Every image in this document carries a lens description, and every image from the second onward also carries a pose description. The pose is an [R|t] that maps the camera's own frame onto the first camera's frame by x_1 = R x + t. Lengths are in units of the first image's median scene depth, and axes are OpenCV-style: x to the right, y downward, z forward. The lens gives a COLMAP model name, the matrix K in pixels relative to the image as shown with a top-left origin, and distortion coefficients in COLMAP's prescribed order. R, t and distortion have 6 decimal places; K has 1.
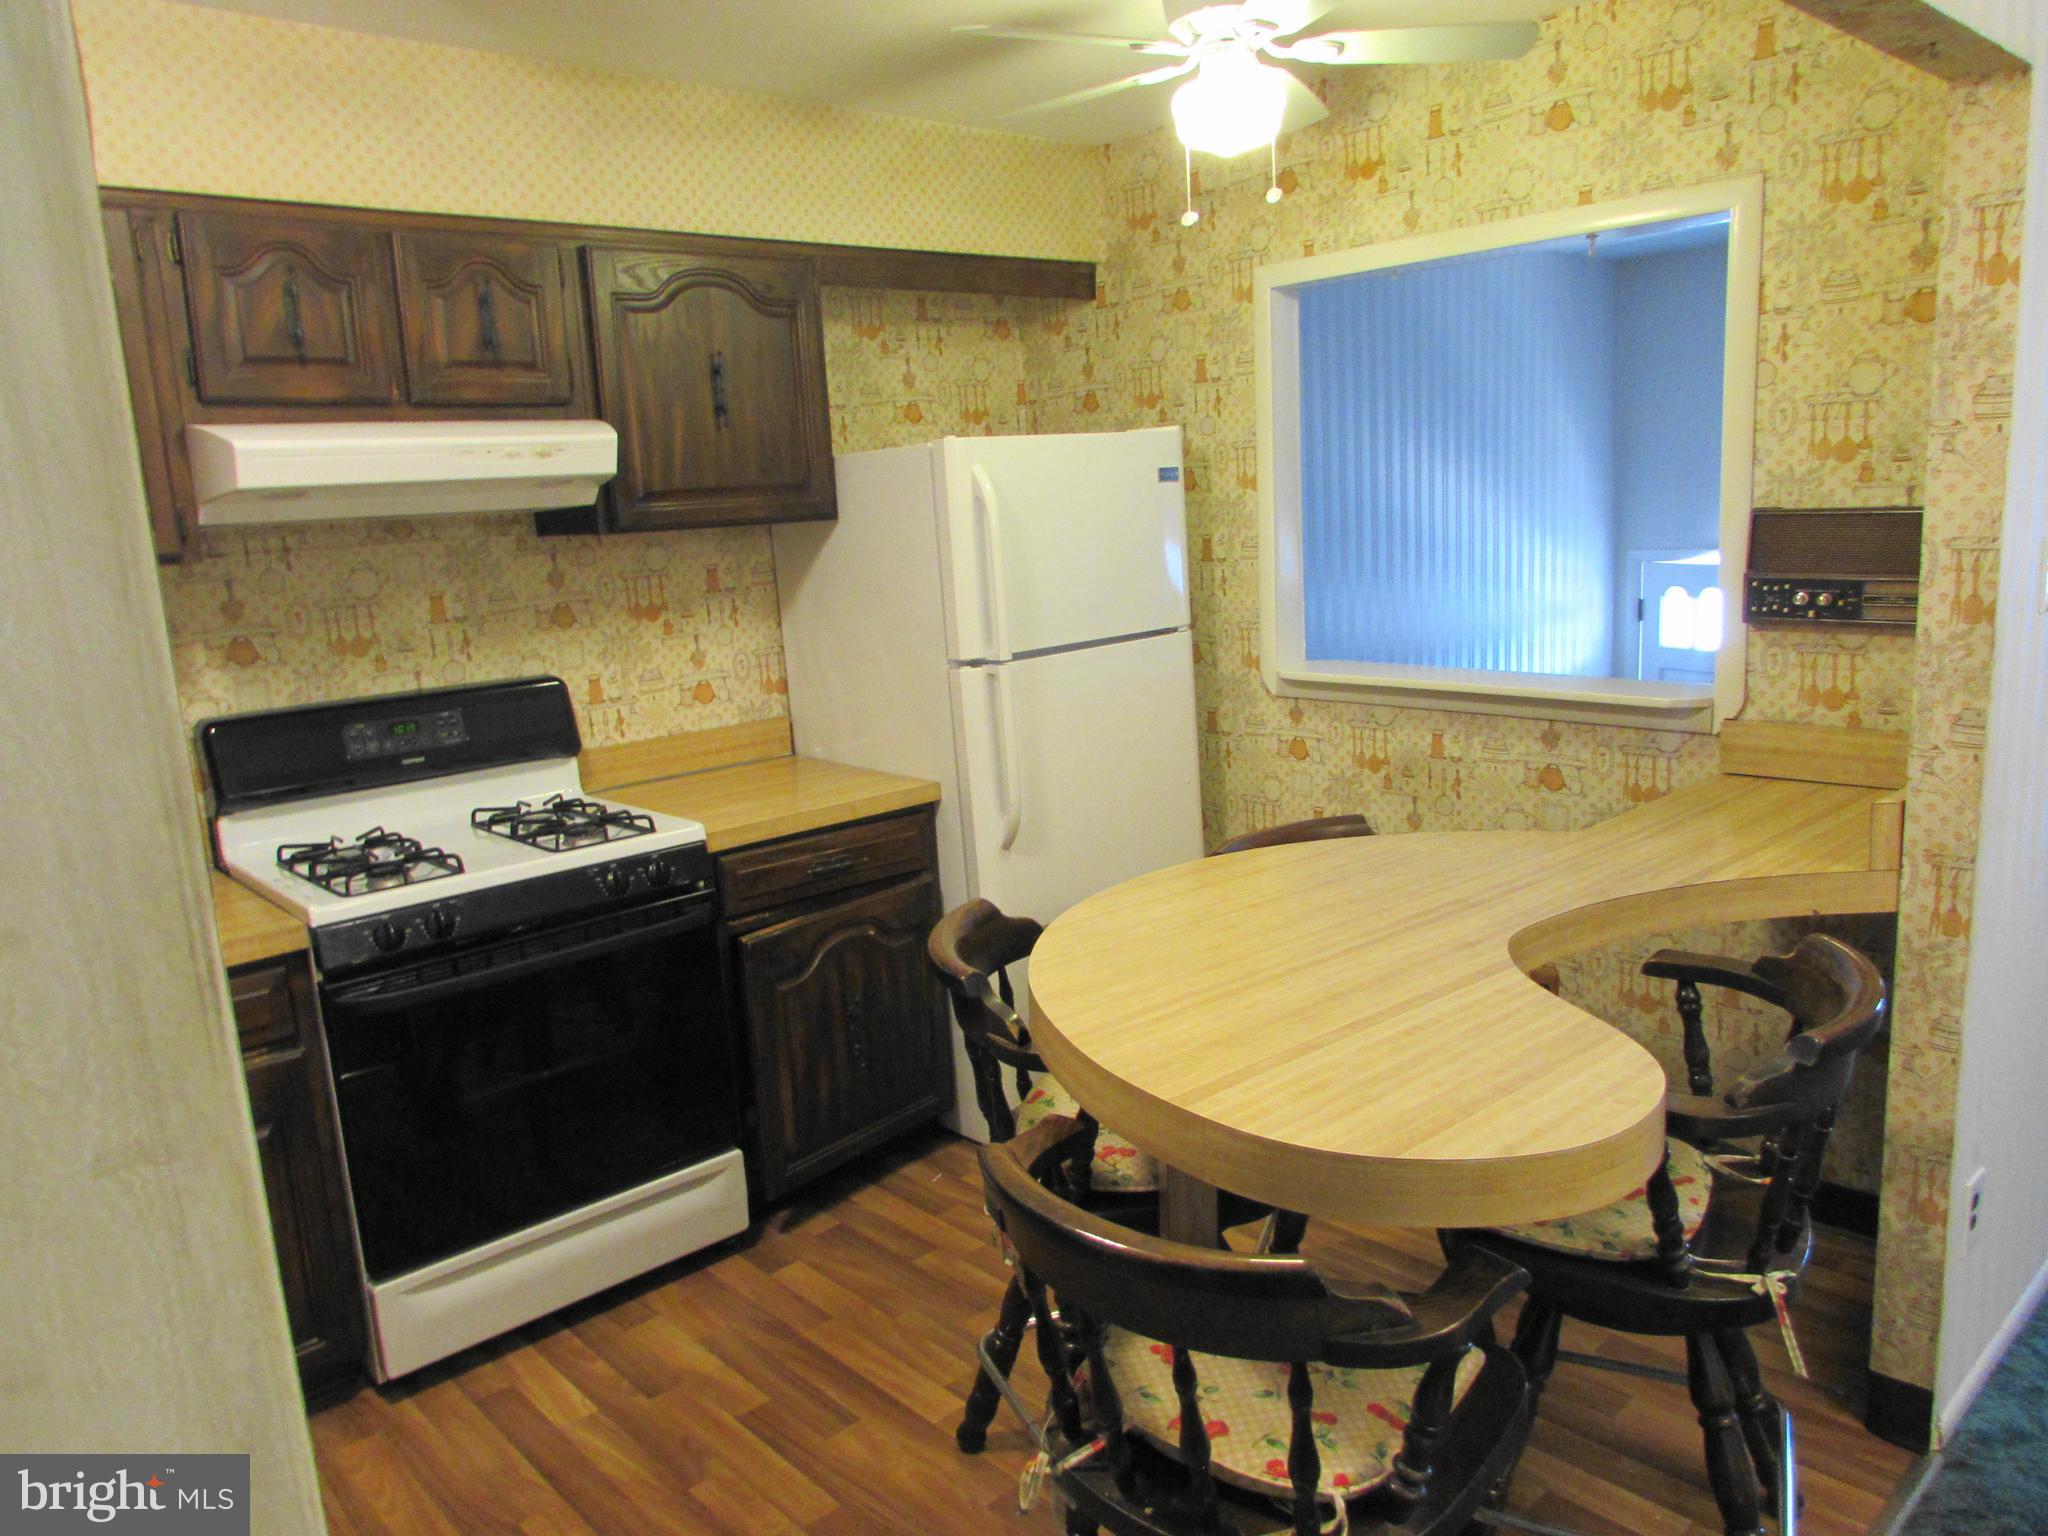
lens RADIAL K [[1448.5, 0, 1026.5], [0, 1448.5, 768.5], [0, 0, 1]] dist [-0.020888, -0.000031]
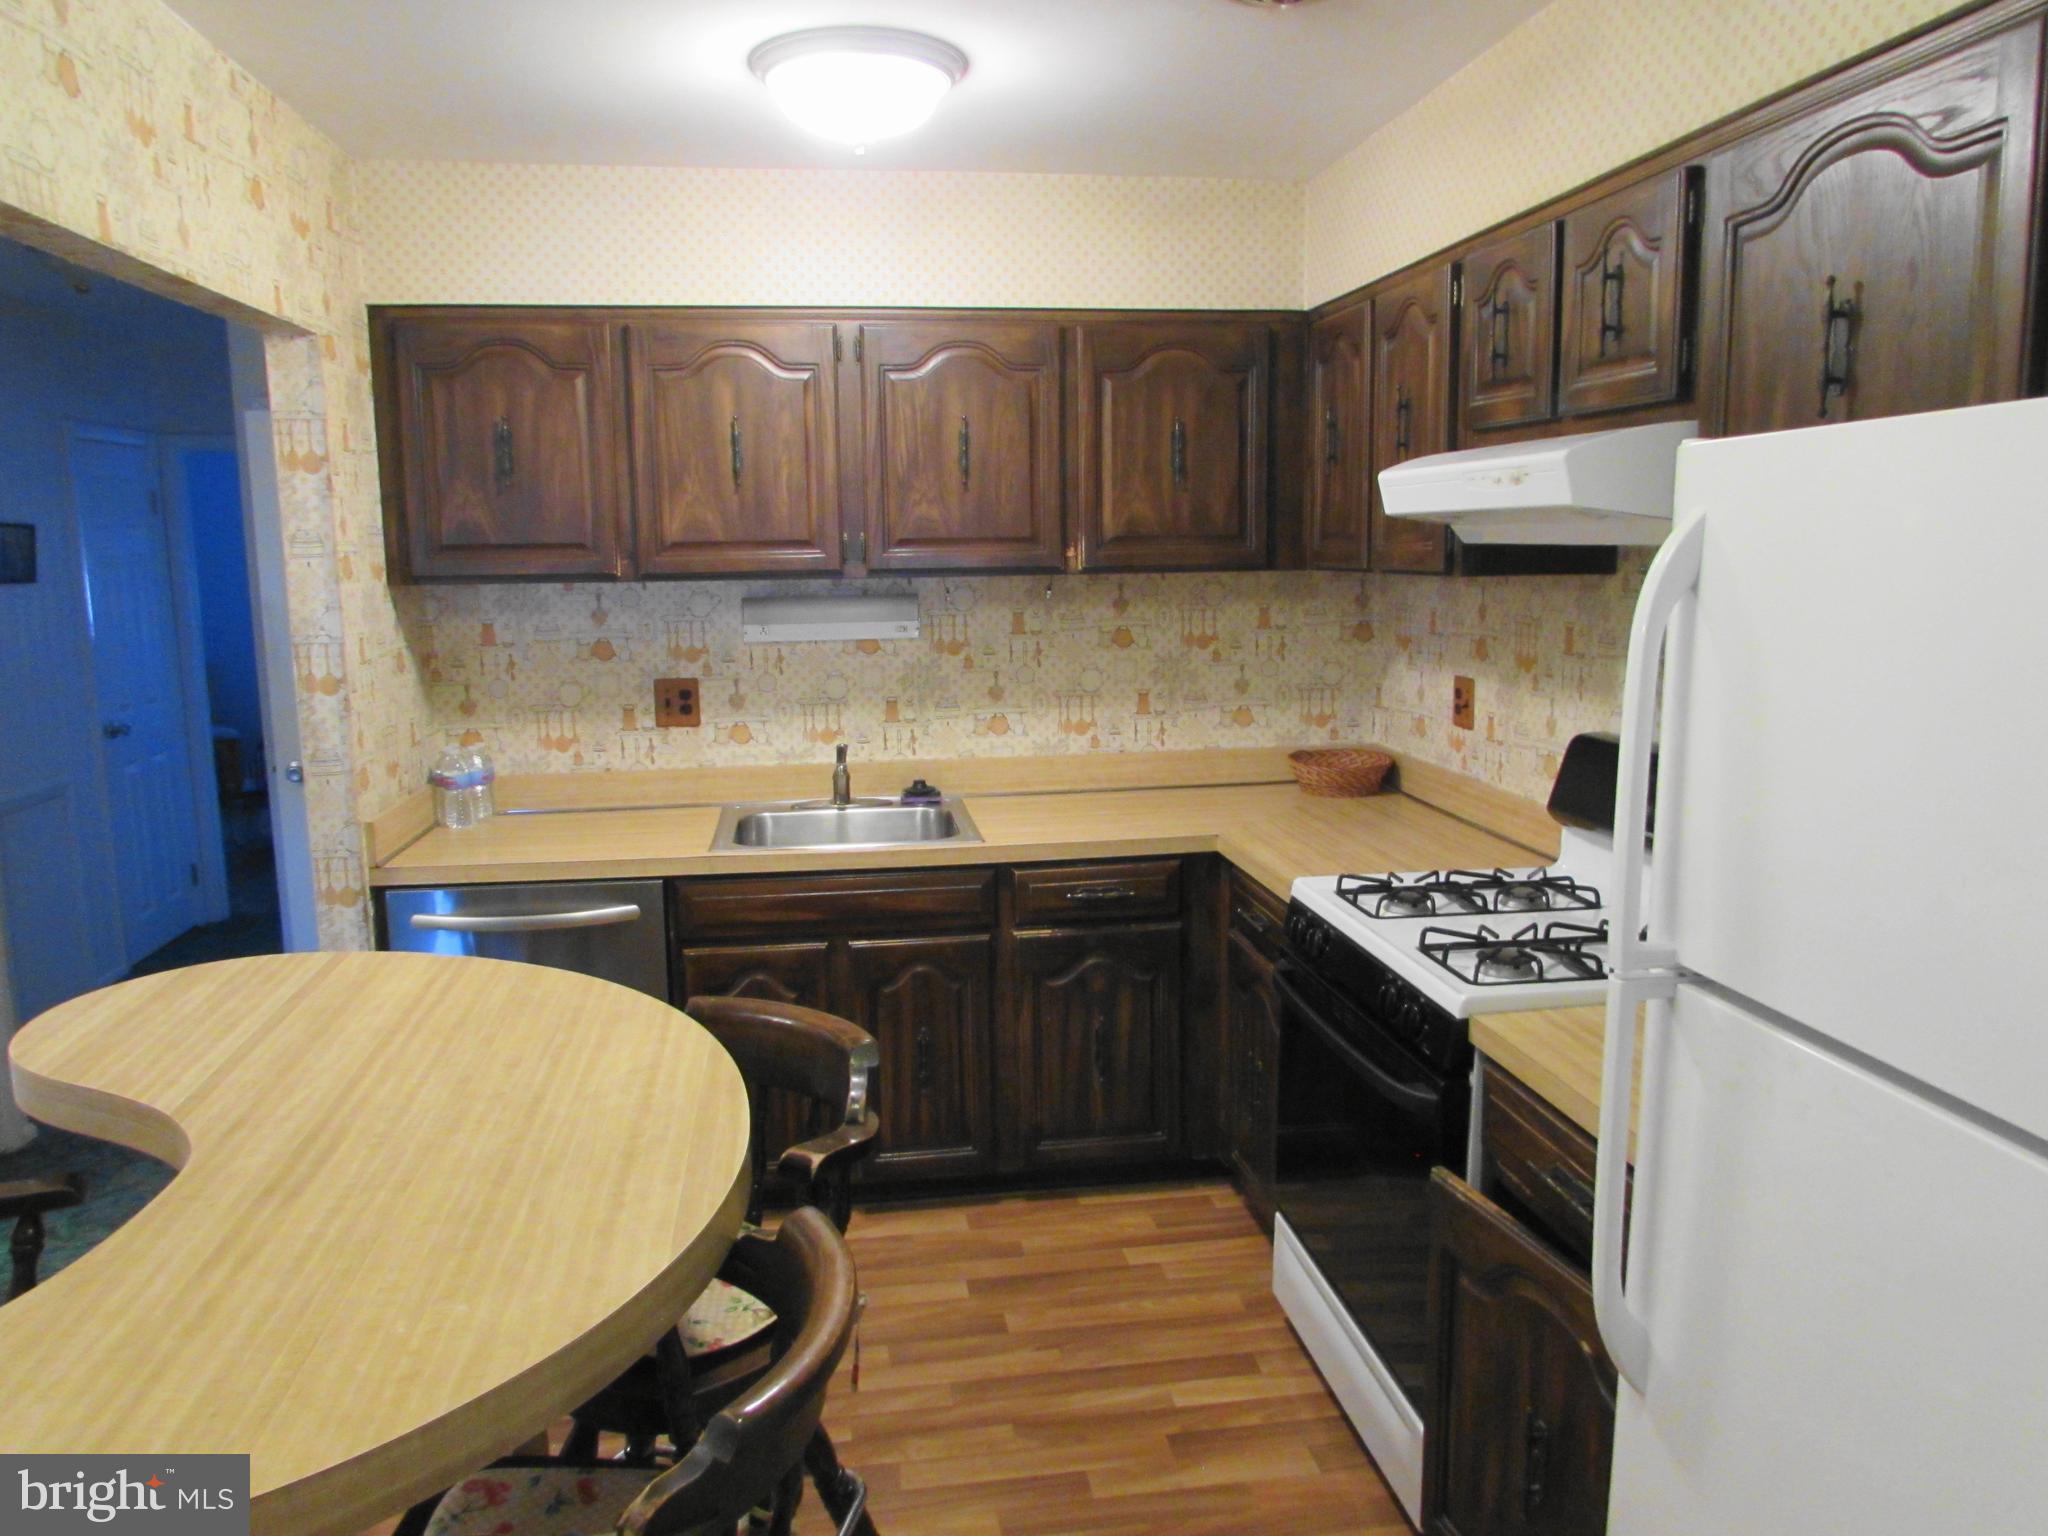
lens RADIAL K [[1443.1, 0, 1031.7], [0, 1443.1, 764.9], [0, 0, 1]] dist [-0.039507, 0.026668]
pose [[-0.555883, 0.189690, -0.809328, 0.449832], [-0.111861, 0.947690, 0.298950, -0.259050], [0.823700, 0.256713, -0.505585, 1.147667]]
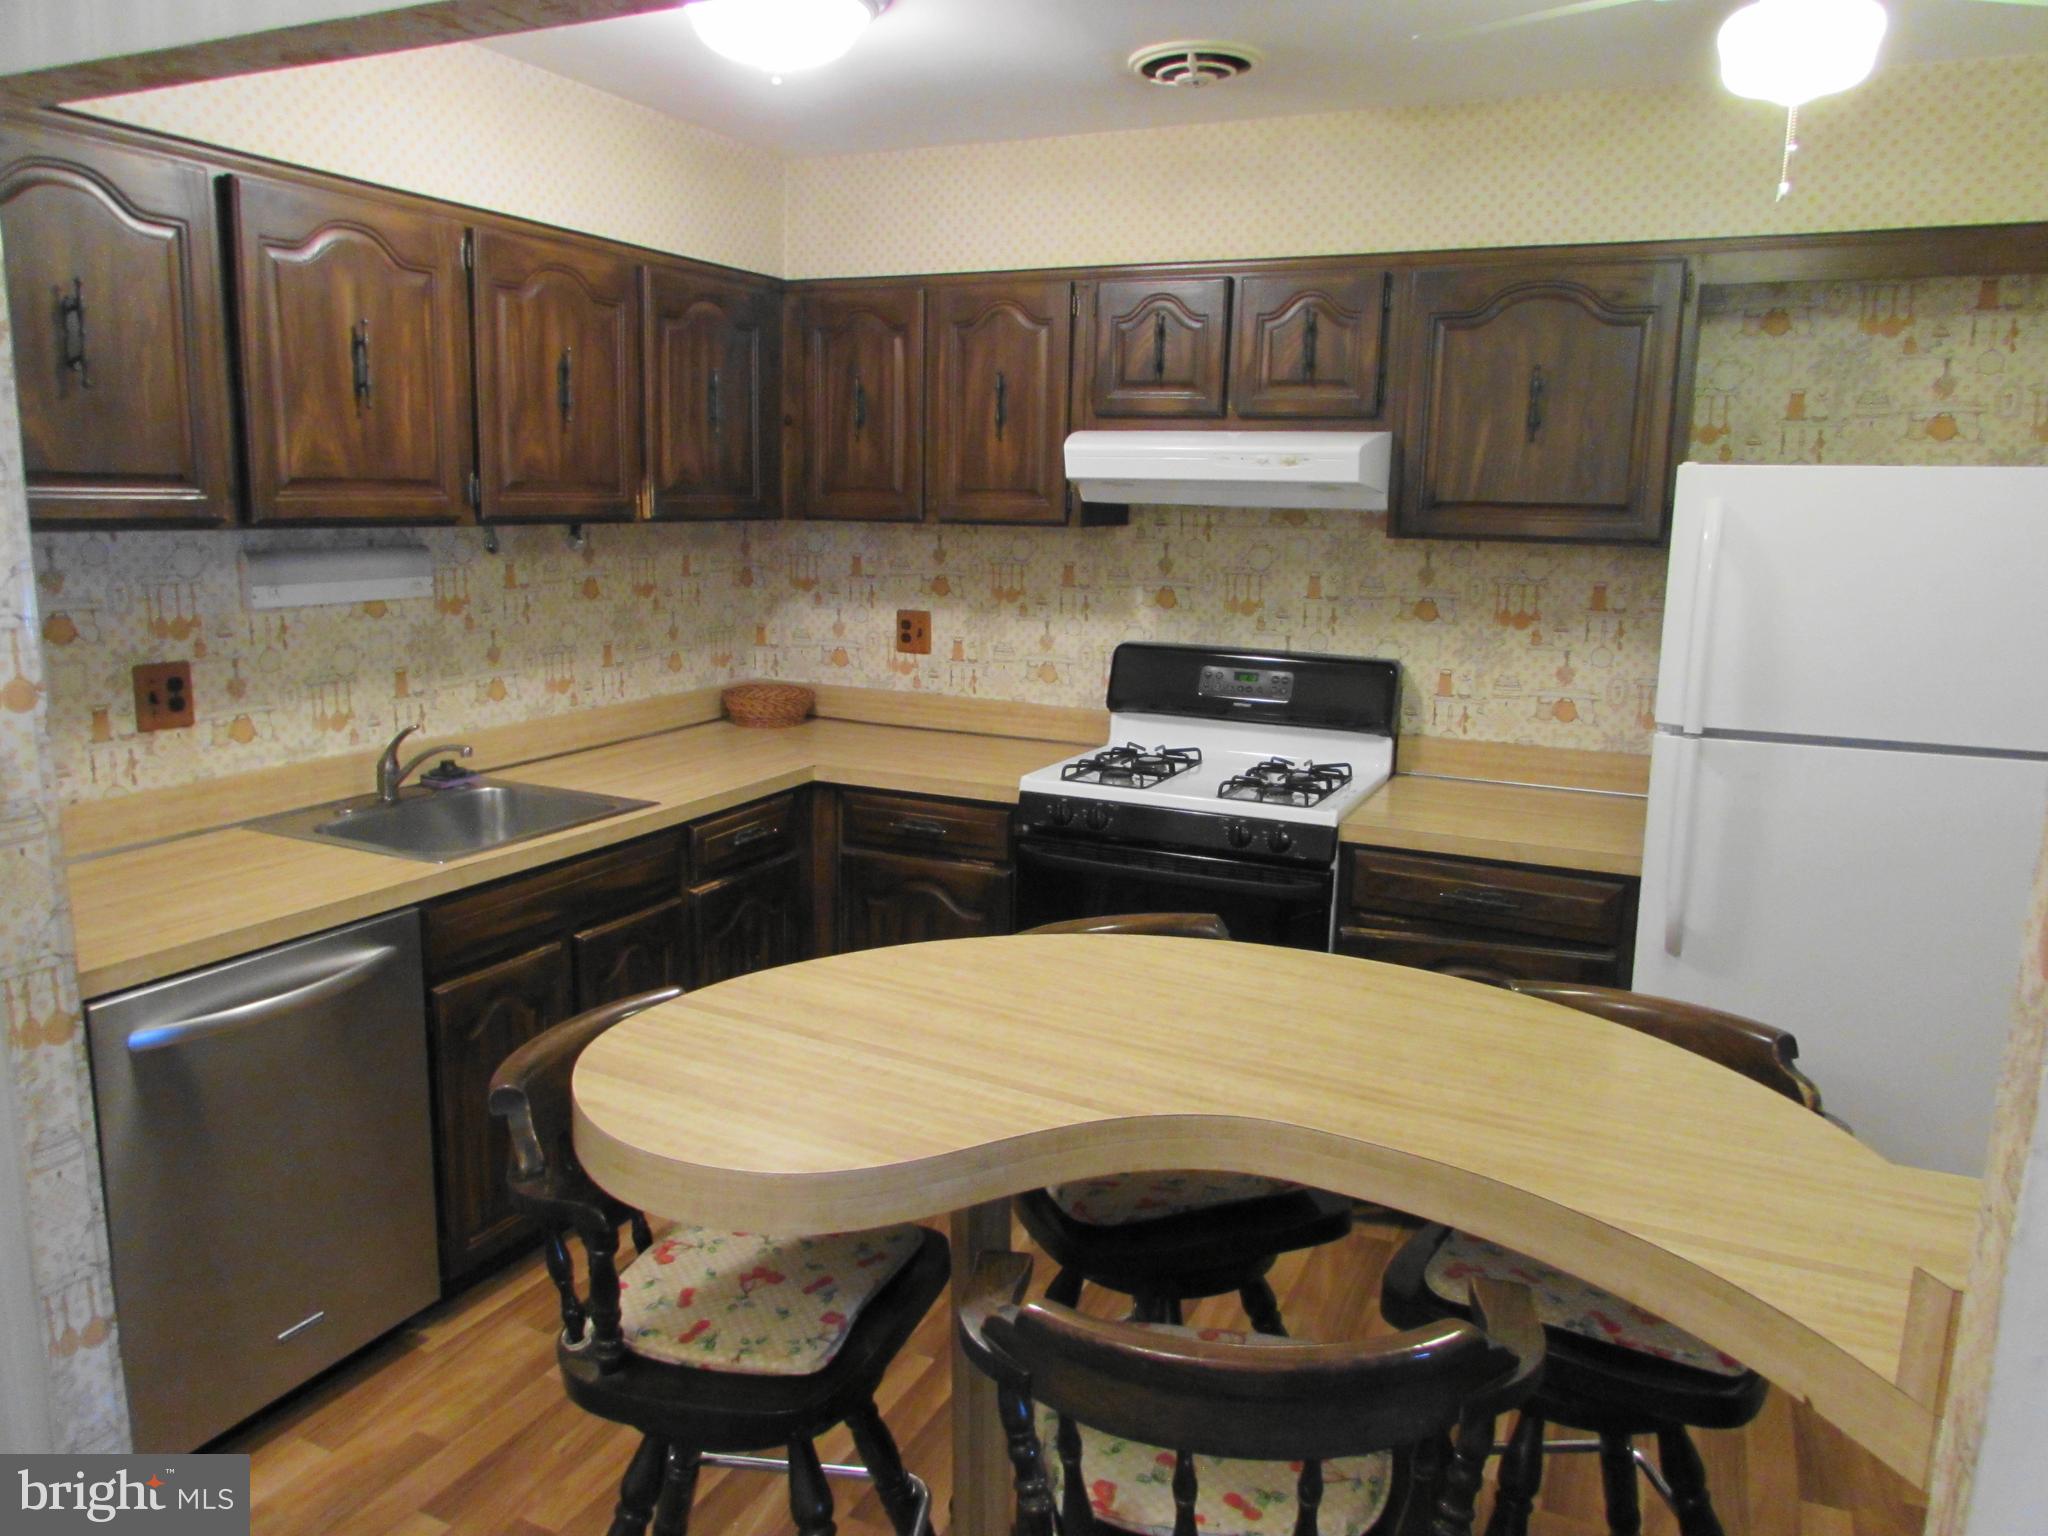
lens RADIAL K [[1443.1, 0, 1031.7], [0, 1443.1, 764.9], [0, 0, 1]] dist [-0.039507, 0.026668]
pose [[0.385706, 0.233259, -0.892648, 0.632952], [-0.213752, 0.963781, 0.159486, -0.117352], [0.897519, 0.129290, 0.421596, 0.340964]]
